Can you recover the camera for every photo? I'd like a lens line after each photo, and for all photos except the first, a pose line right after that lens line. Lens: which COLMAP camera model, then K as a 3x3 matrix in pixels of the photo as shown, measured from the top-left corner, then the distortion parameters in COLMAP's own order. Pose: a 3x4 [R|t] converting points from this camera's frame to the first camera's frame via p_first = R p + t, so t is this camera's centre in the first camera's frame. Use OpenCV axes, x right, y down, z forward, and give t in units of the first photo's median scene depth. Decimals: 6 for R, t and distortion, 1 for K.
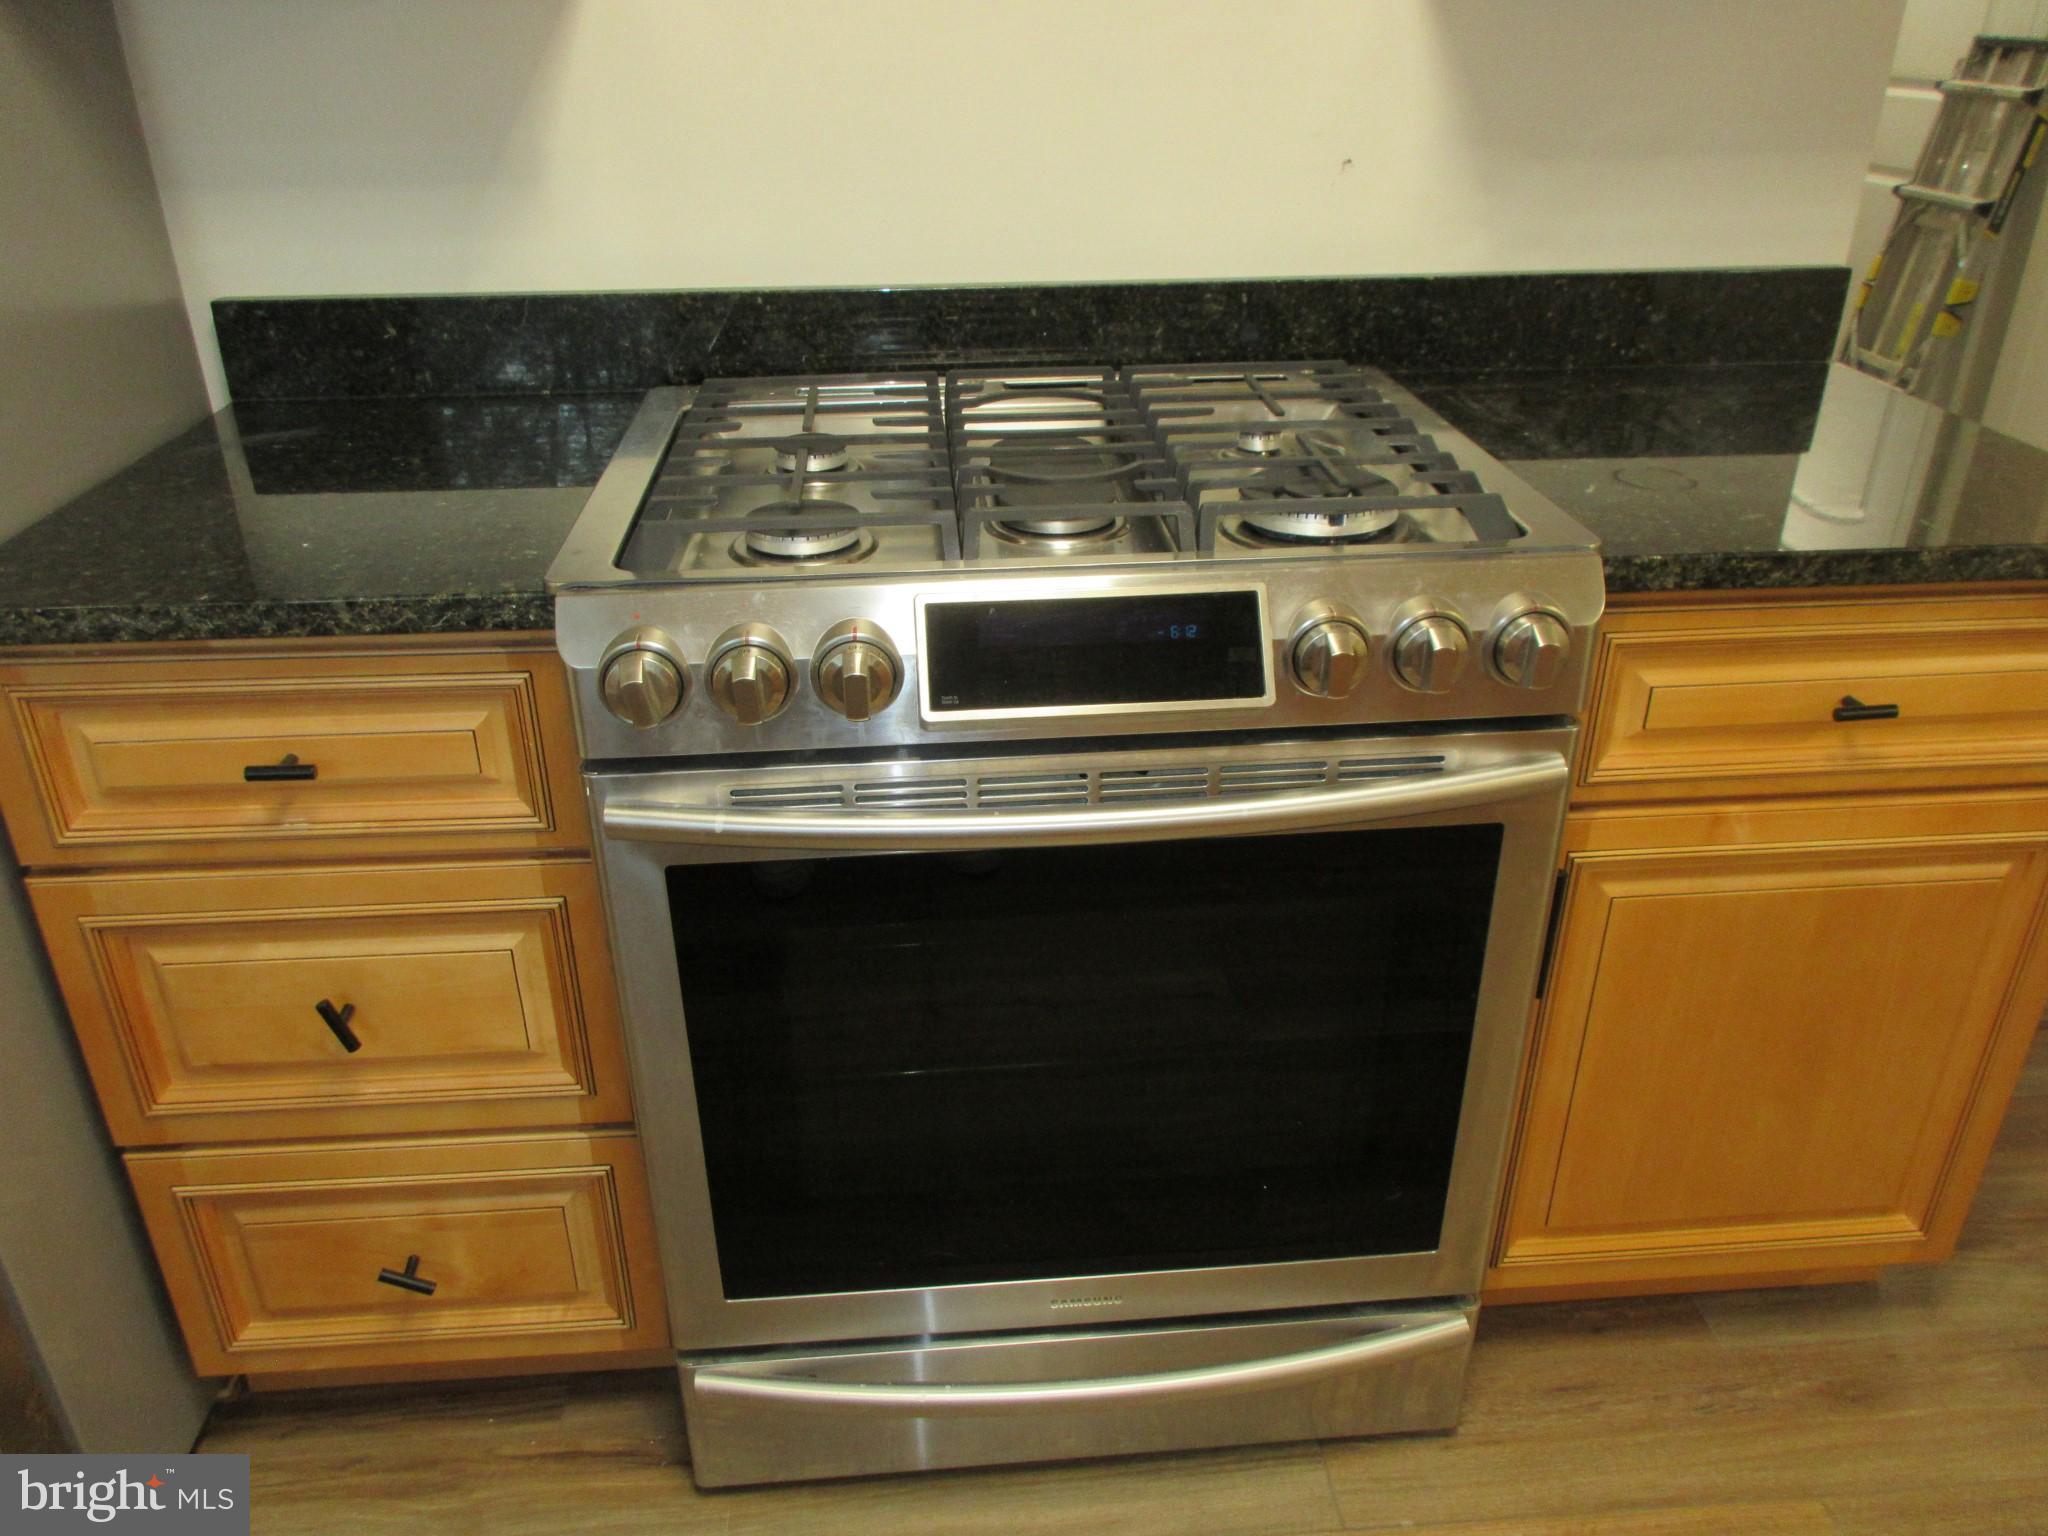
lens RADIAL K [[1515.2, 0, 1024.0], [0, 1515.2, 768.0], [0, 0, 1]] dist [-0.002207, 0.001816]
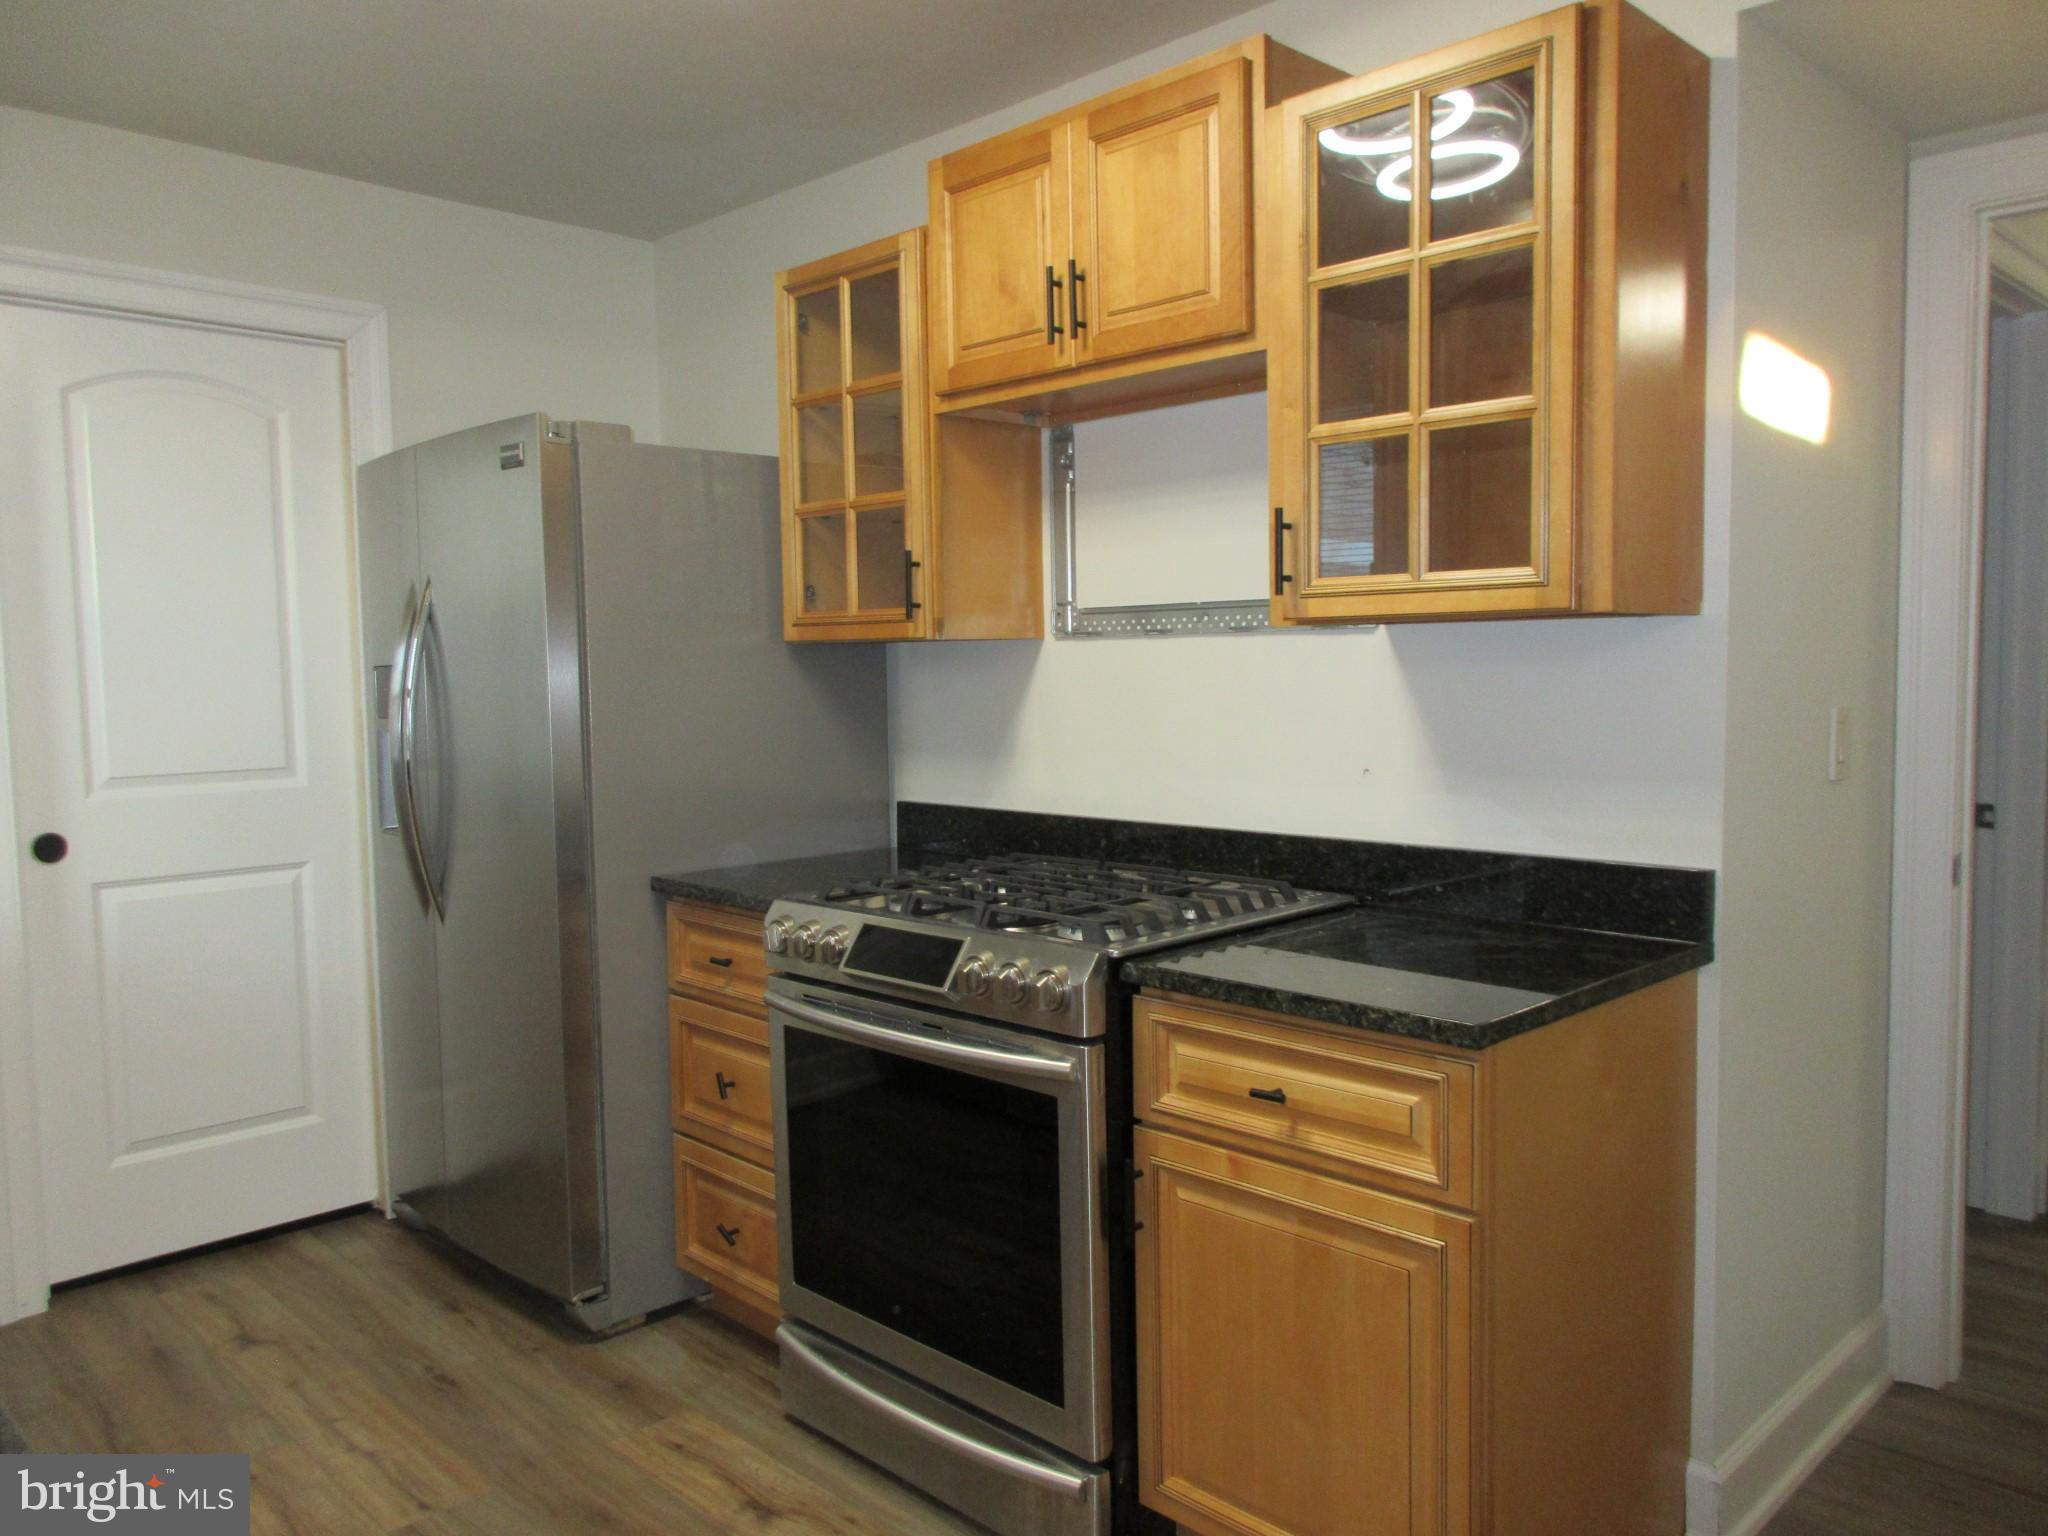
lens RADIAL K [[1515.2, 0, 1024.0], [0, 1515.2, 768.0], [0, 0, 1]] dist [-0.002207, 0.001816]
pose [[0.639128, 0.050595, -0.767434, 1.501464], [-0.340083, 0.913573, -0.222996, 0.084339], [0.689825, 0.403515, 0.601097, -0.236338]]
